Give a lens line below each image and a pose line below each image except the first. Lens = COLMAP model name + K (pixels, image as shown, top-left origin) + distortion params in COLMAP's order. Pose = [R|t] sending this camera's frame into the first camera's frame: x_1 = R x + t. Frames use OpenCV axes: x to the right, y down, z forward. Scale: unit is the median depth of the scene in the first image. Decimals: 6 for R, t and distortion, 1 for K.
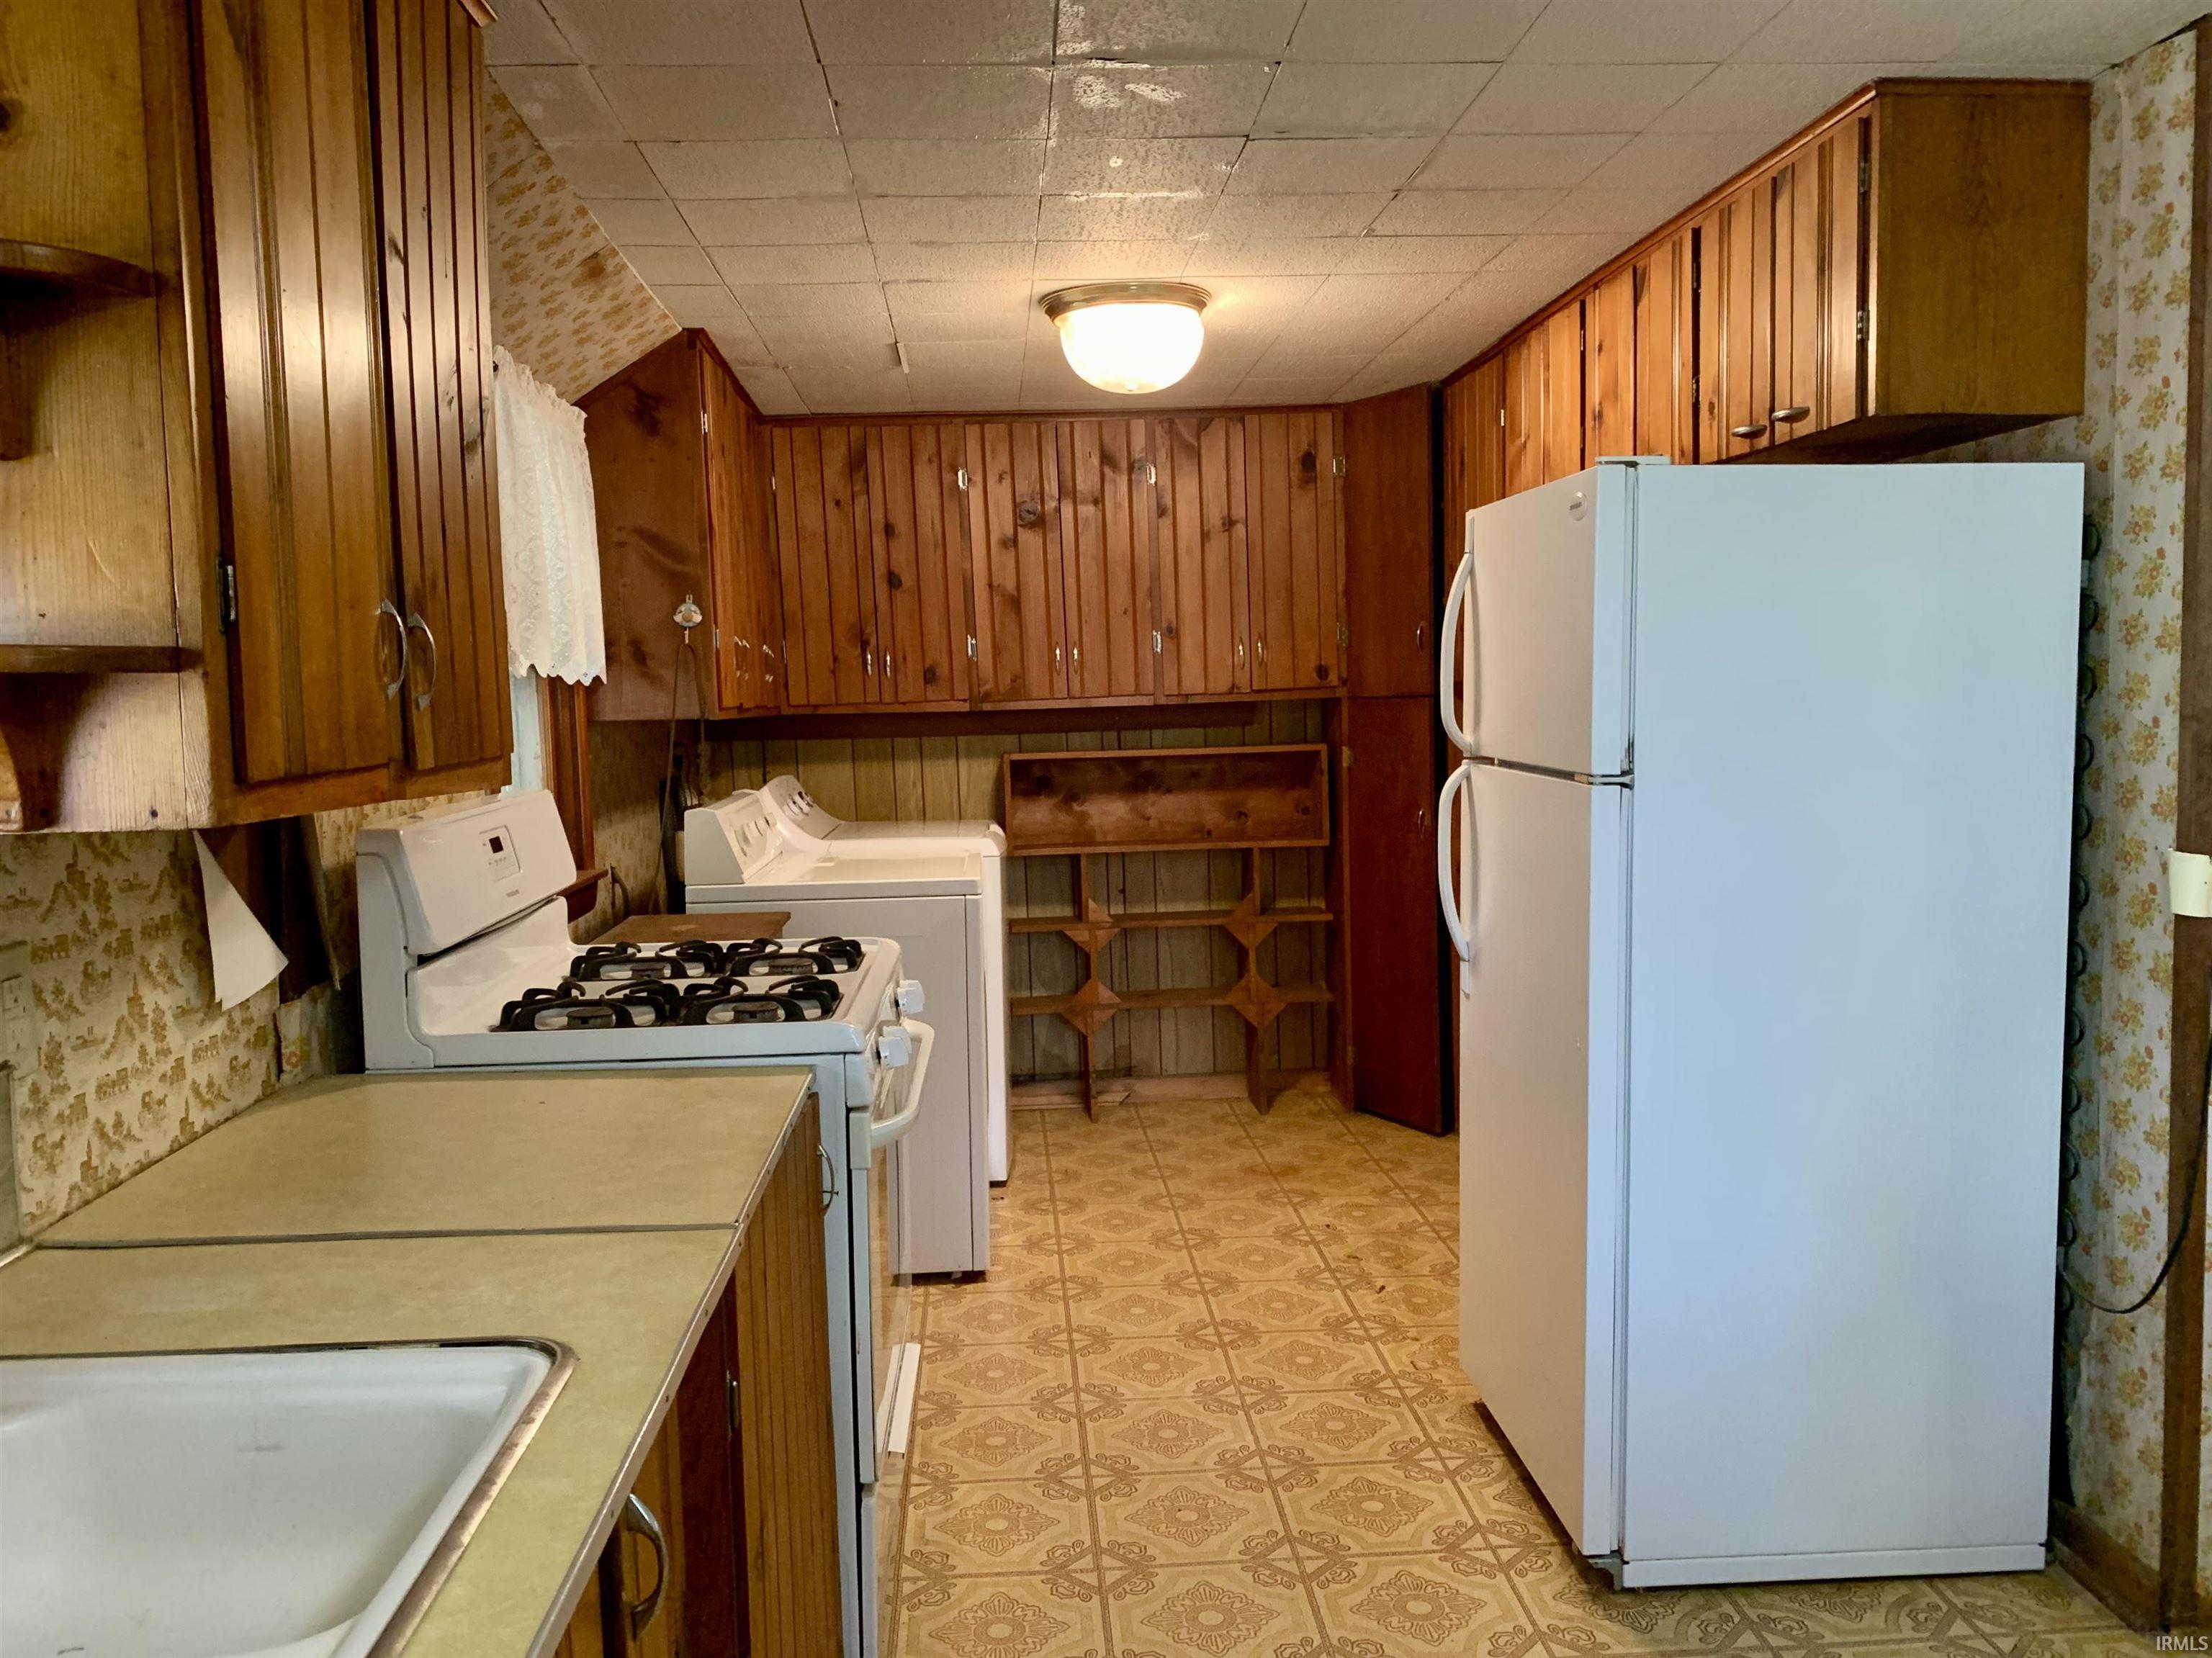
lens RADIAL K [[1784.2, 0, 1115.9], [0, 1784.2, 830.5], [0, 0, 1]] dist [0.075337, -0.055965]
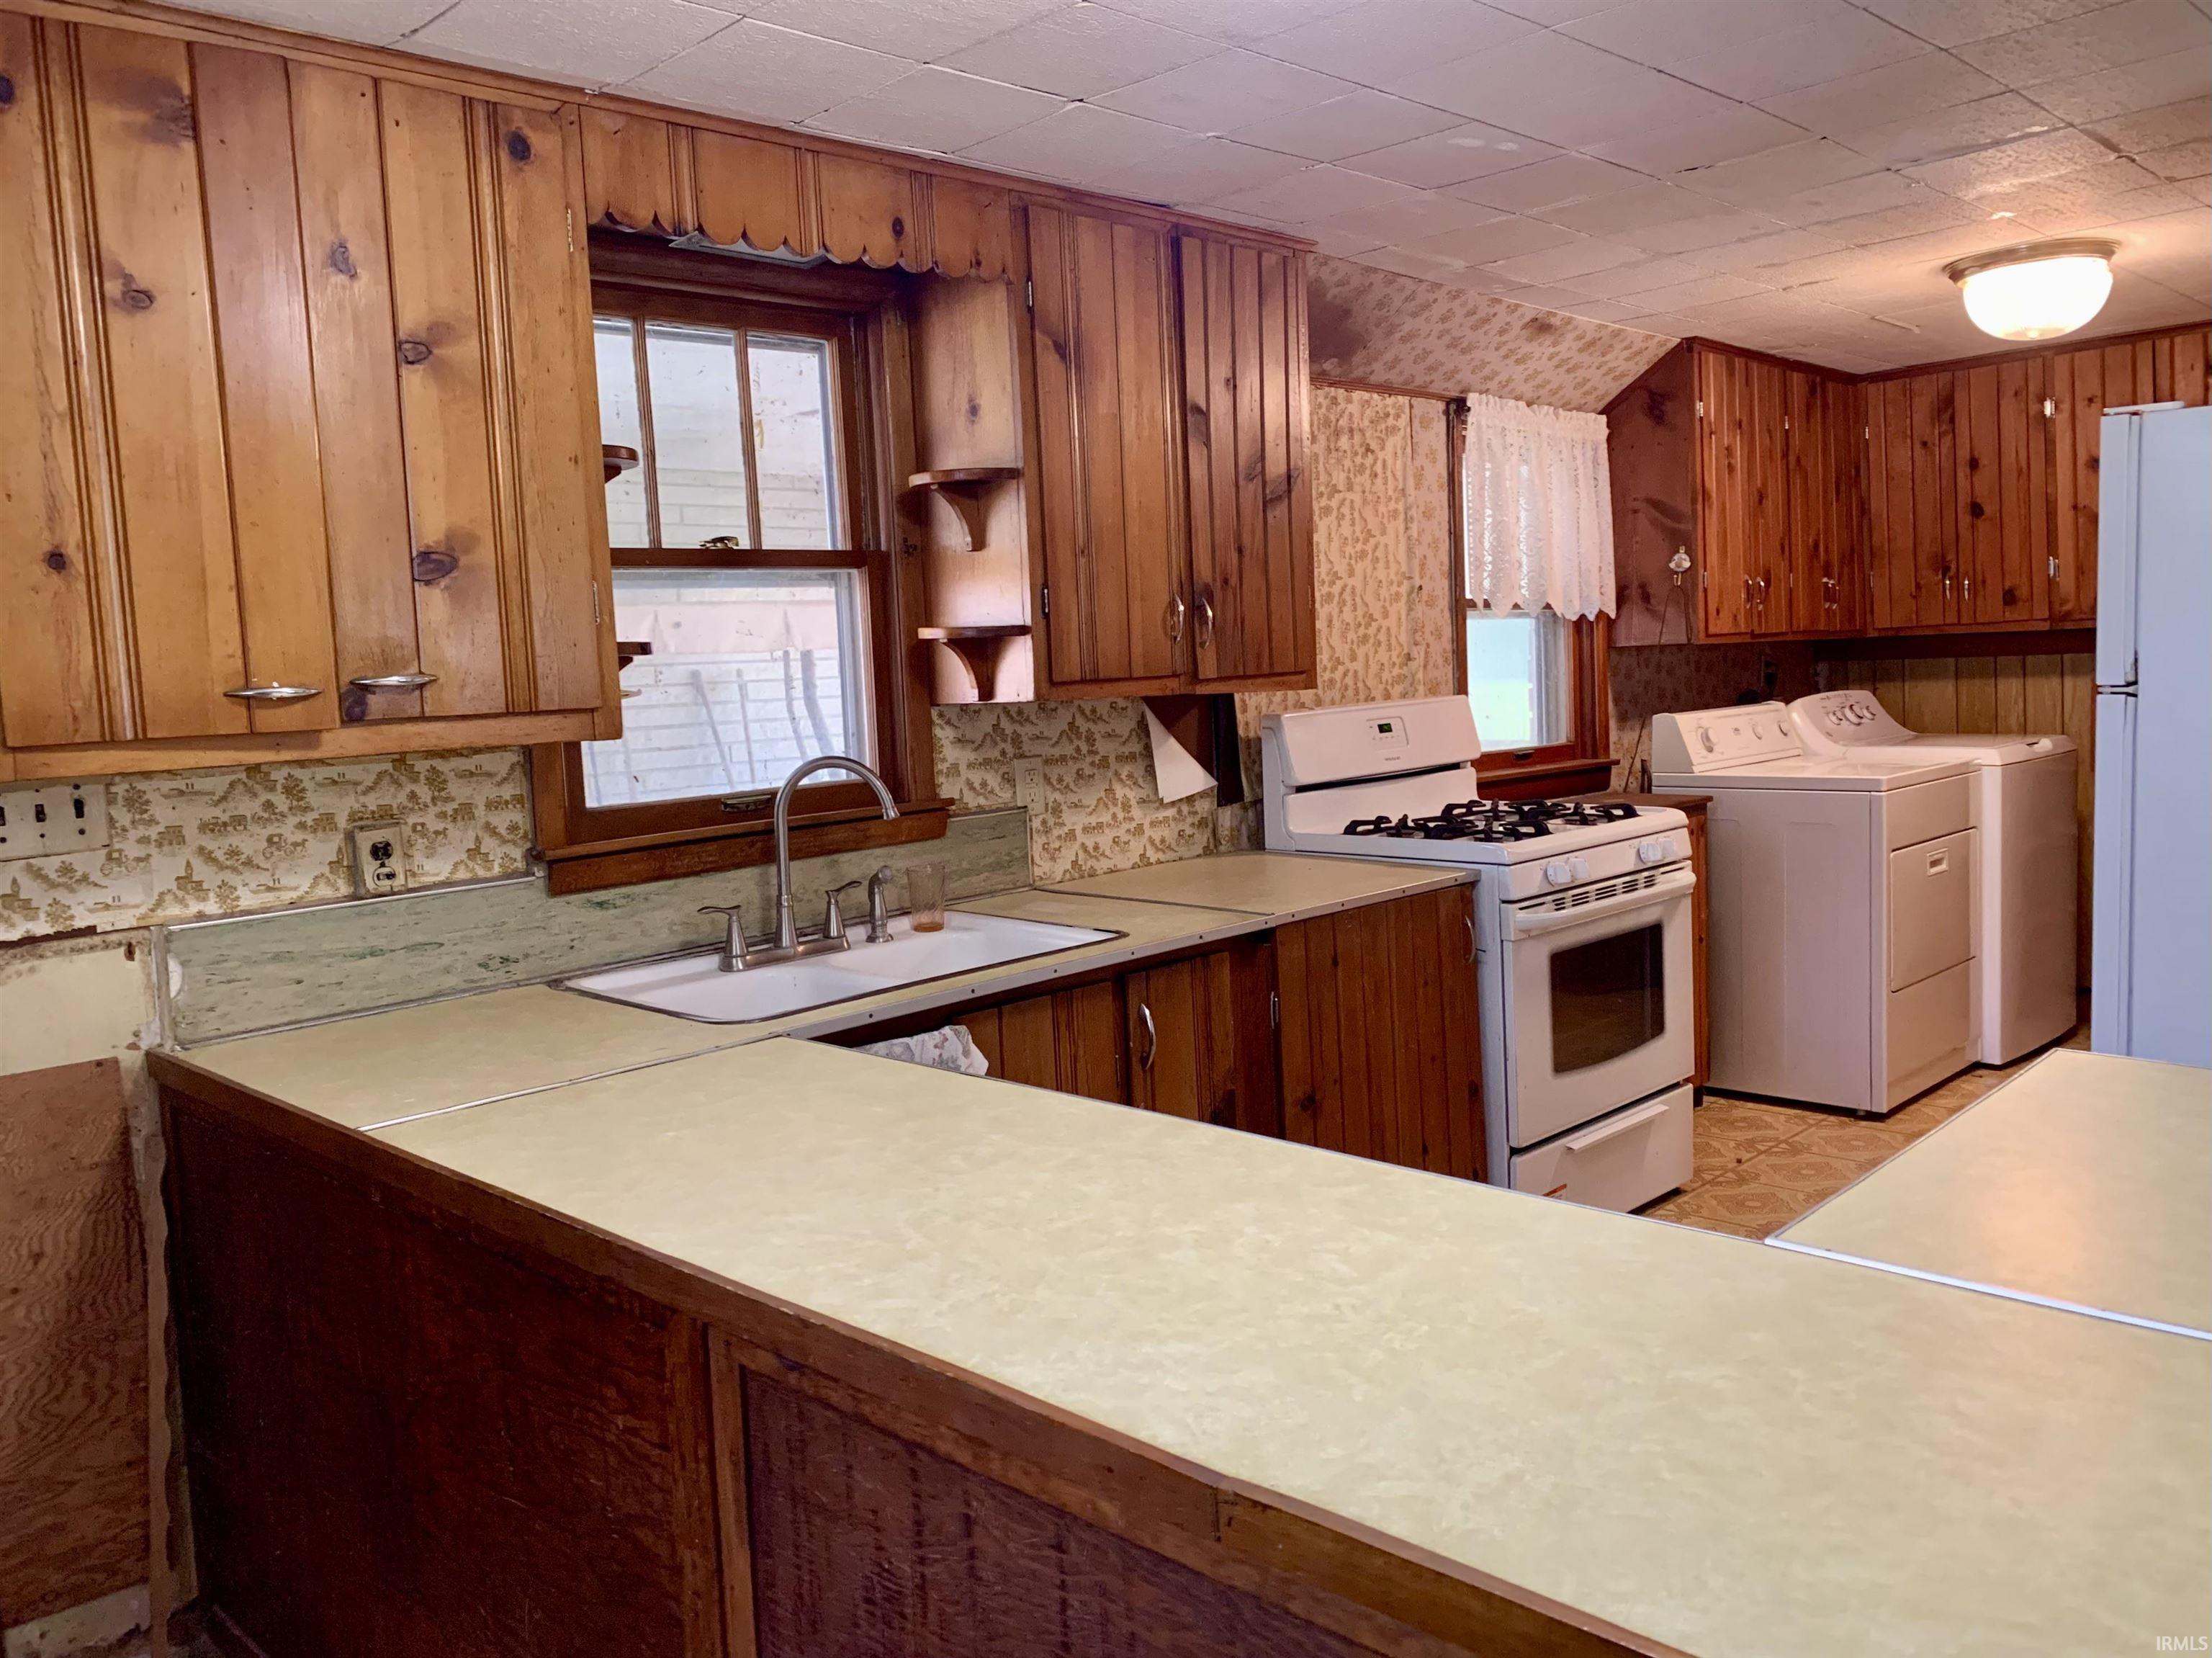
lens RADIAL K [[1759.6, 0, 1096.1], [0, 1759.6, 814.7], [0, 0, 1]] dist [0.172448, -0.238522]
pose [[0.669668, 0.059877, -0.740242, 0.471868], [-0.034351, 0.998175, 0.049665, 0.011056], [0.741865, -0.007831, 0.670503, -0.179920]]
